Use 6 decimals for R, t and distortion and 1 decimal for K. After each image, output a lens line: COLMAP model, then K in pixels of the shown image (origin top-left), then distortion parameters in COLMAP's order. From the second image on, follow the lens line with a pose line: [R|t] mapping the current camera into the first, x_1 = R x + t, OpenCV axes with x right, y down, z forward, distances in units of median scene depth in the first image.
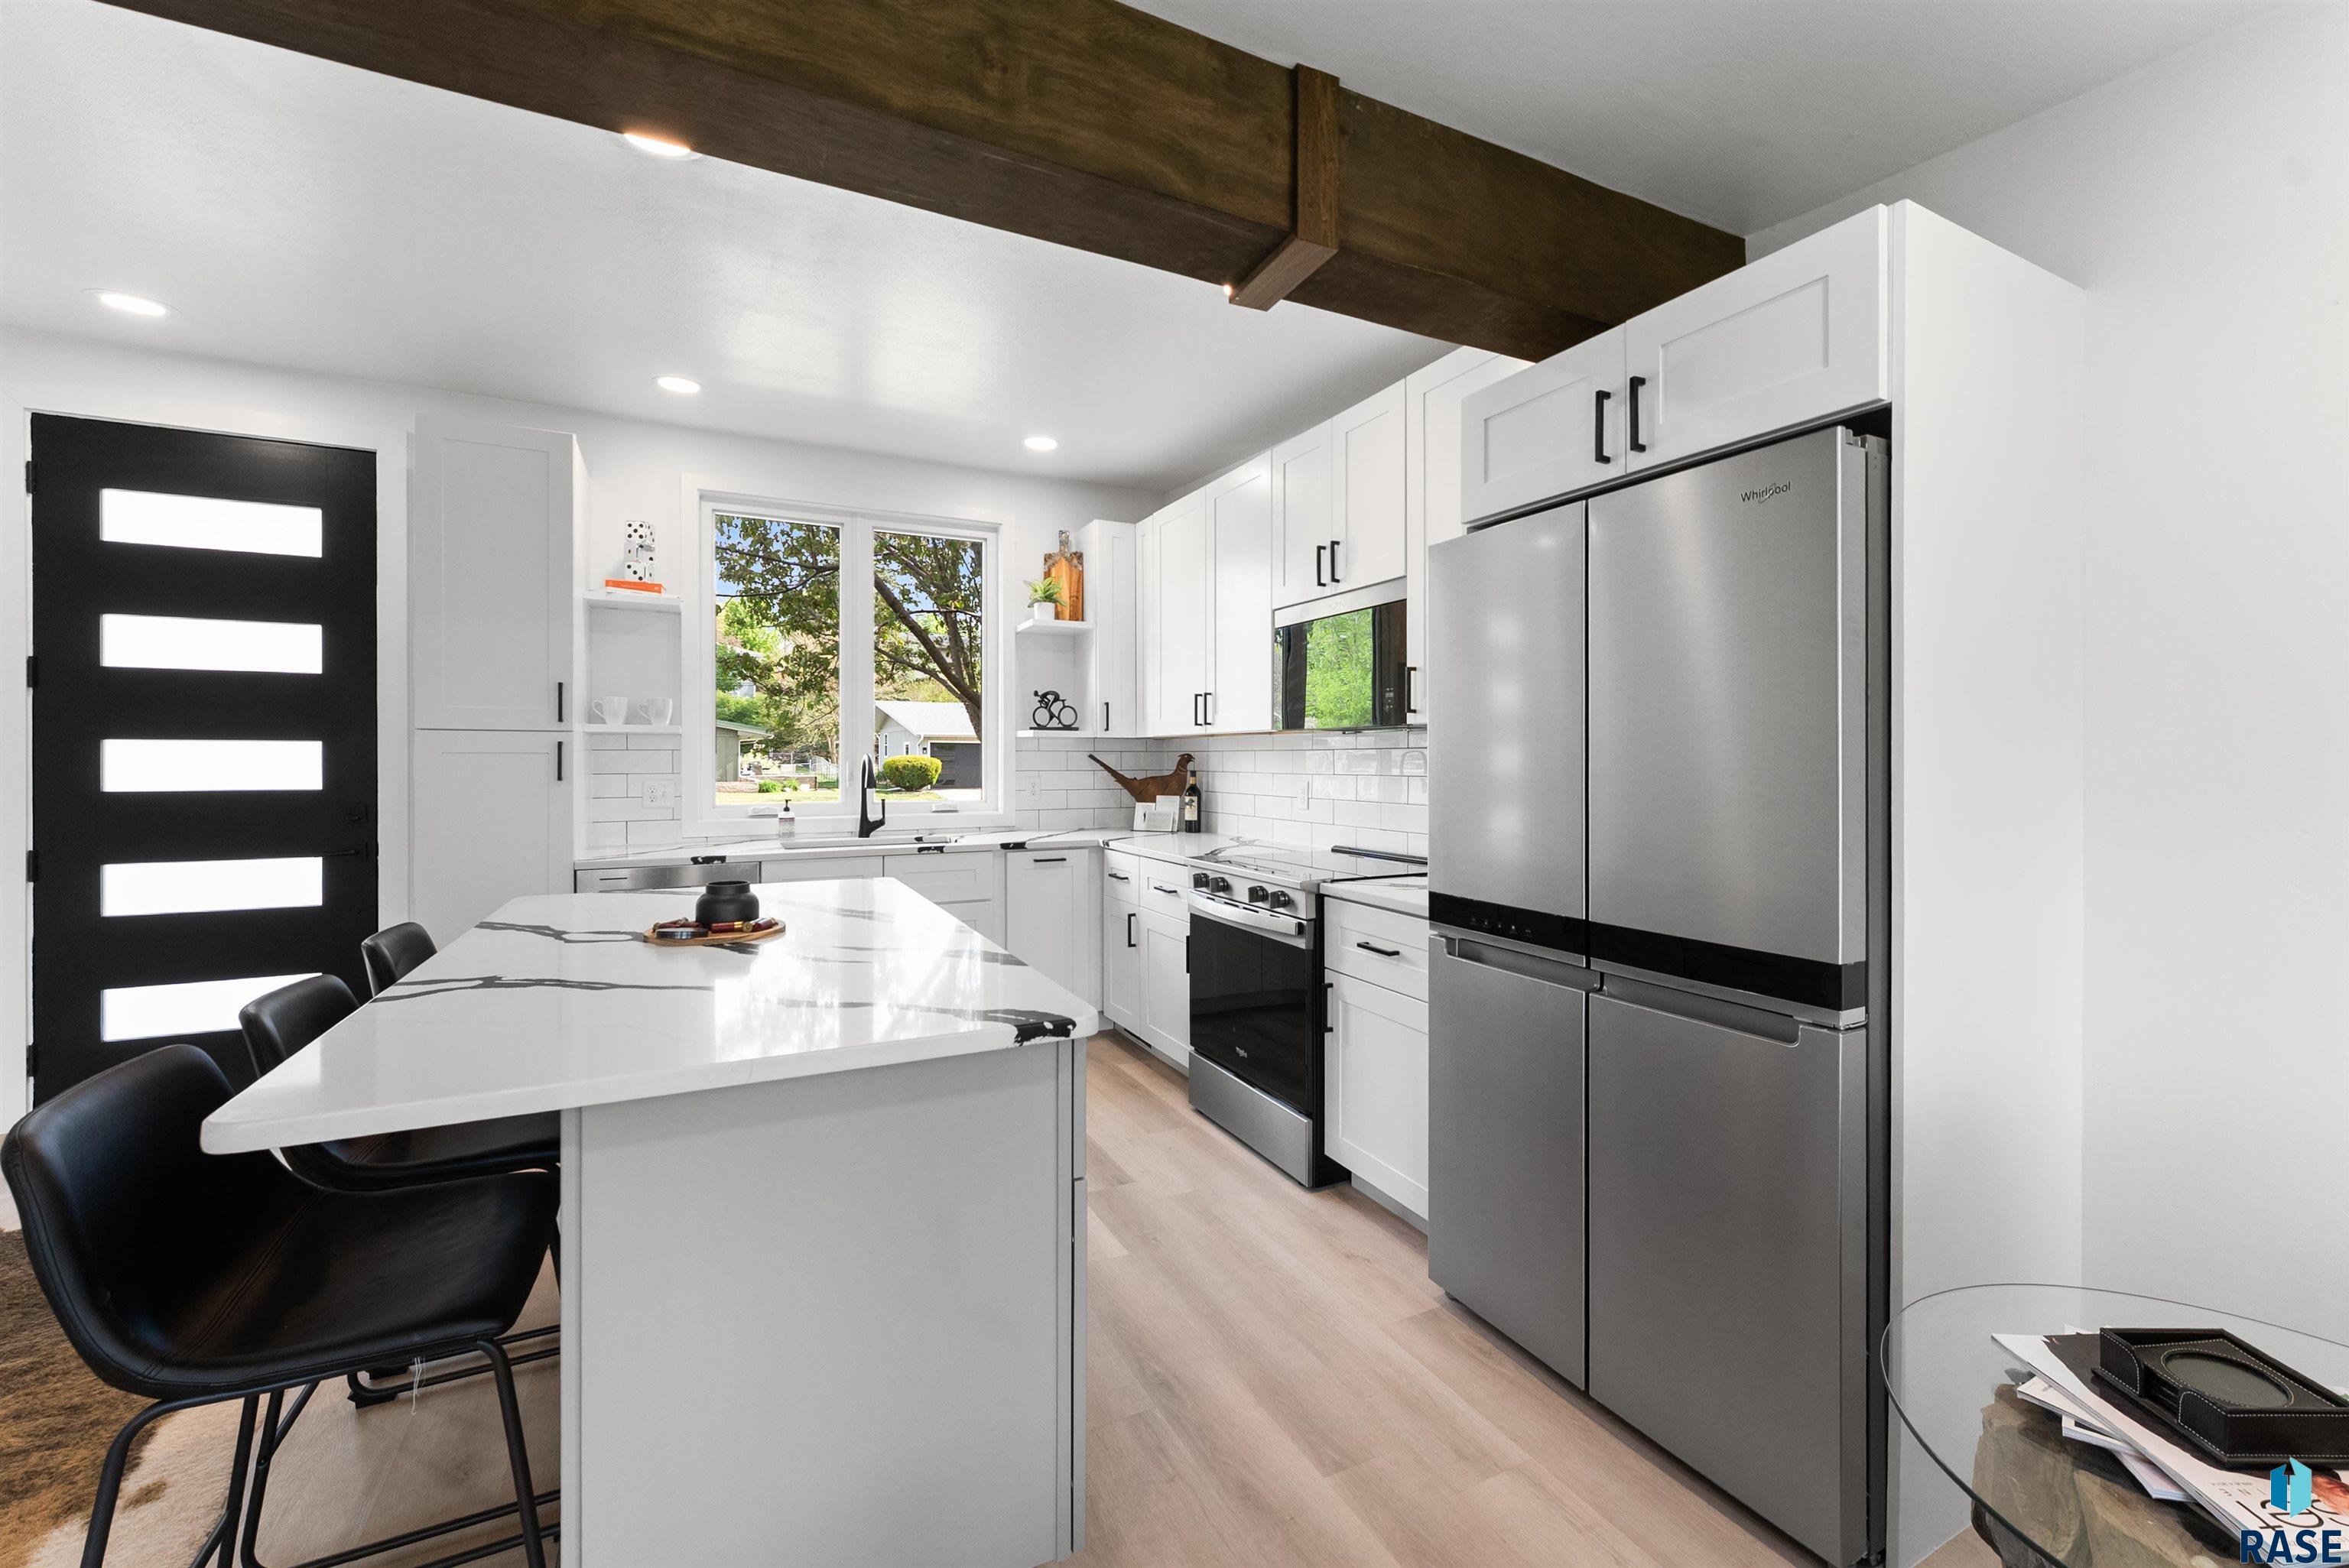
lens RADIAL K [[939.1, 0, 1176.3], [0, 939.1, 759.0], [0, 0, 1]] dist [-0.000396, 0.000021]
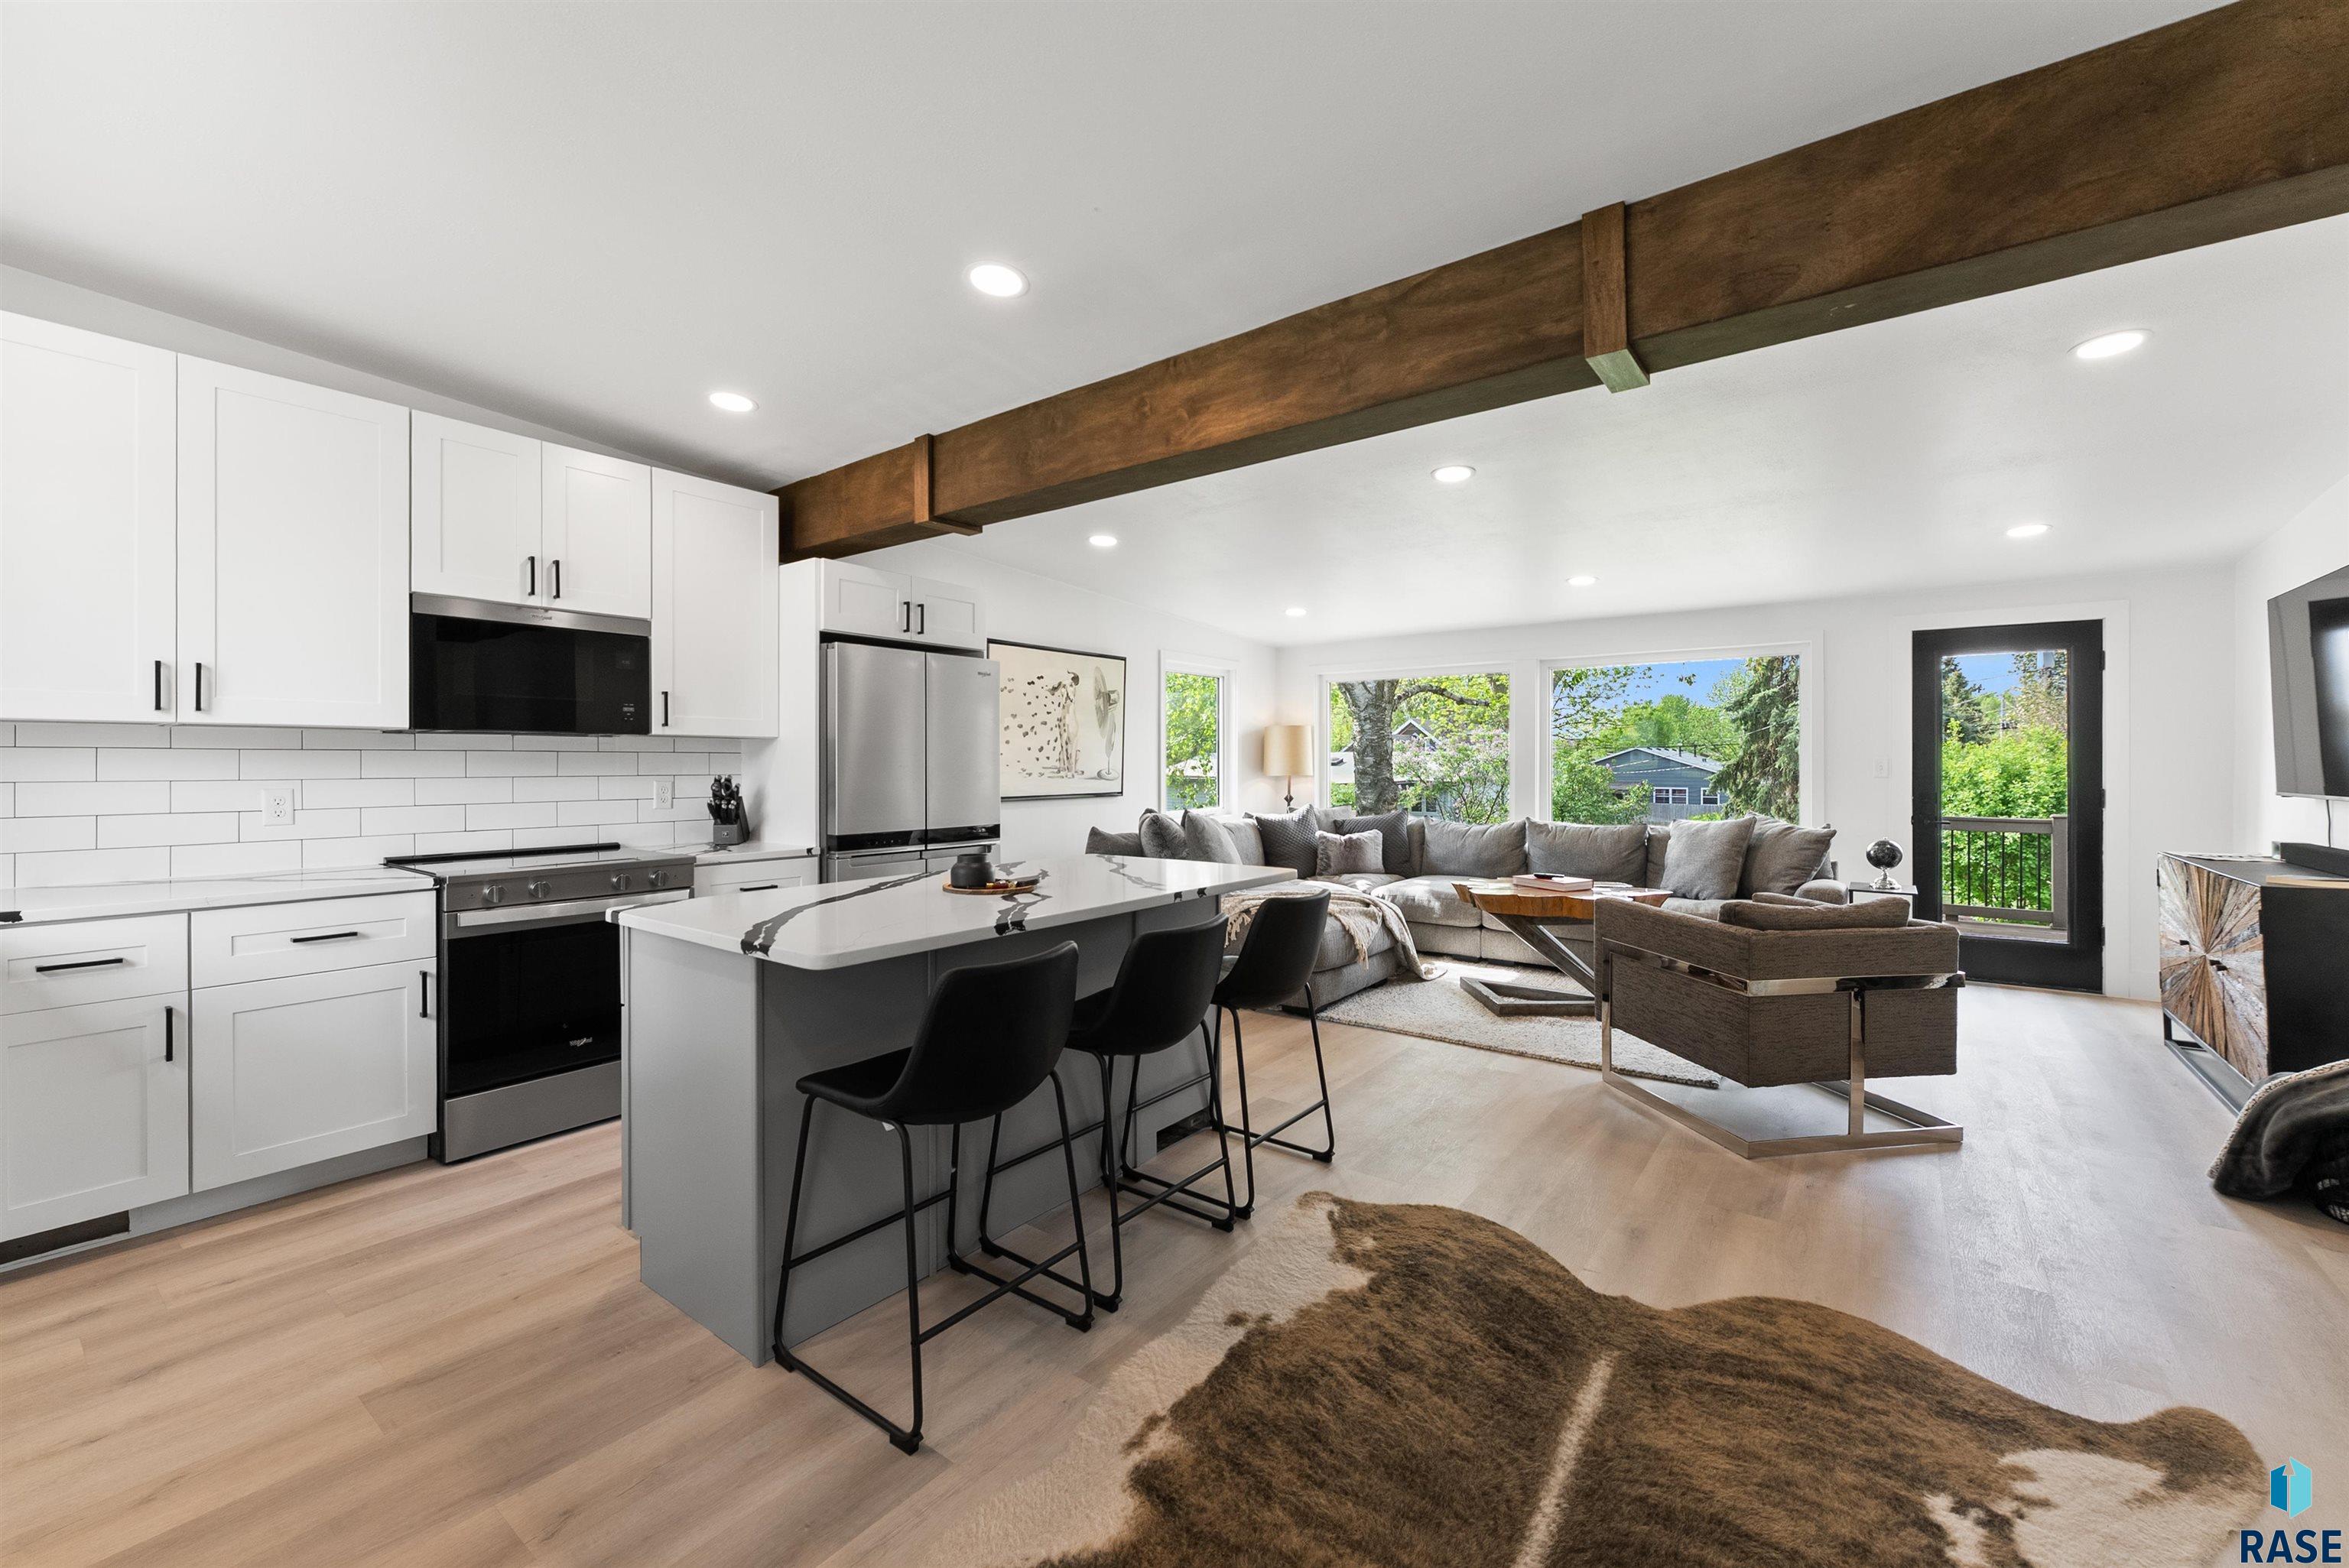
lens RADIAL K [[960.0, 0, 1198.8], [0, 960.0, 767.8], [0, 0, 1]] dist [-0.000998, -0.000132]
pose [[-0.449818, -0.001545, 0.893119, -1.123416], [0.003180, 0.999989, 0.003331, 0.006870], [-0.893115, 0.004338, -0.449808, 0.816264]]
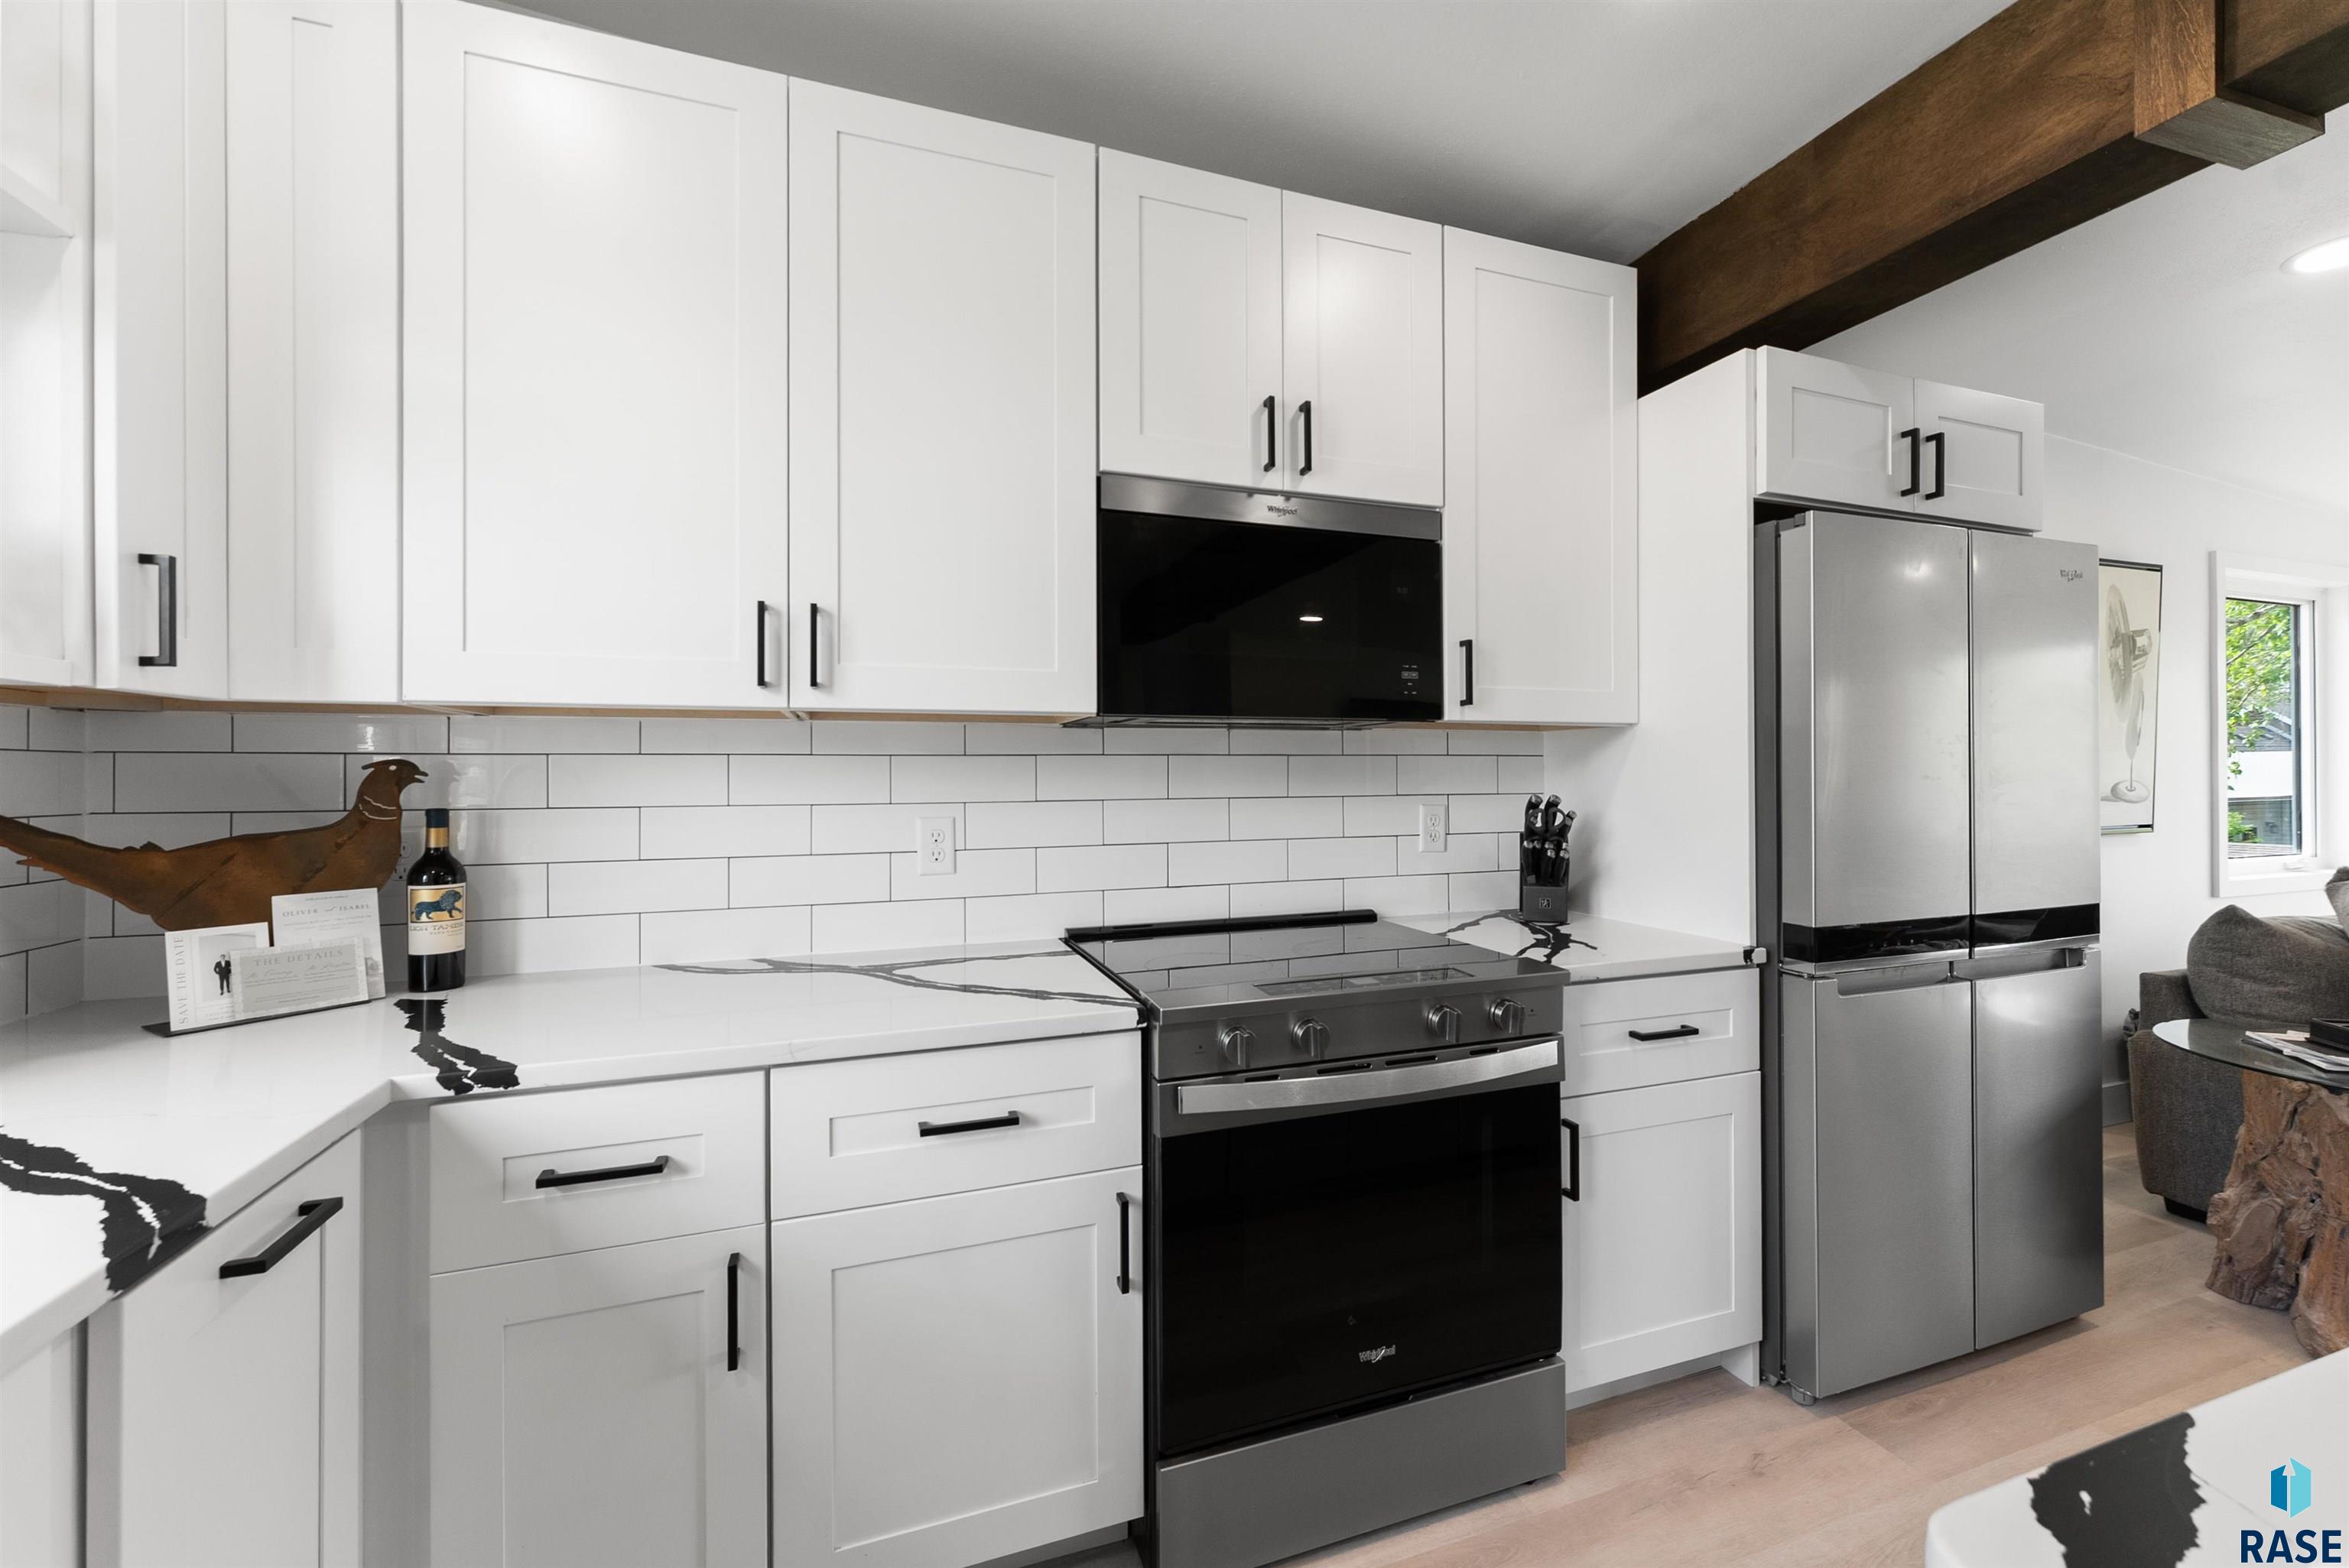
lens RADIAL K [[946.5, 0, 1183.0], [0, 946.5, 773.8], [0, 0, 1]] dist [-0.000989, -0.000101]
pose [[0.120838, 0.001540, 0.992671, -0.420009], [0.007033, 0.999972, -0.002407, 0.003137], [-0.992647, 0.007272, 0.120823, 0.980963]]
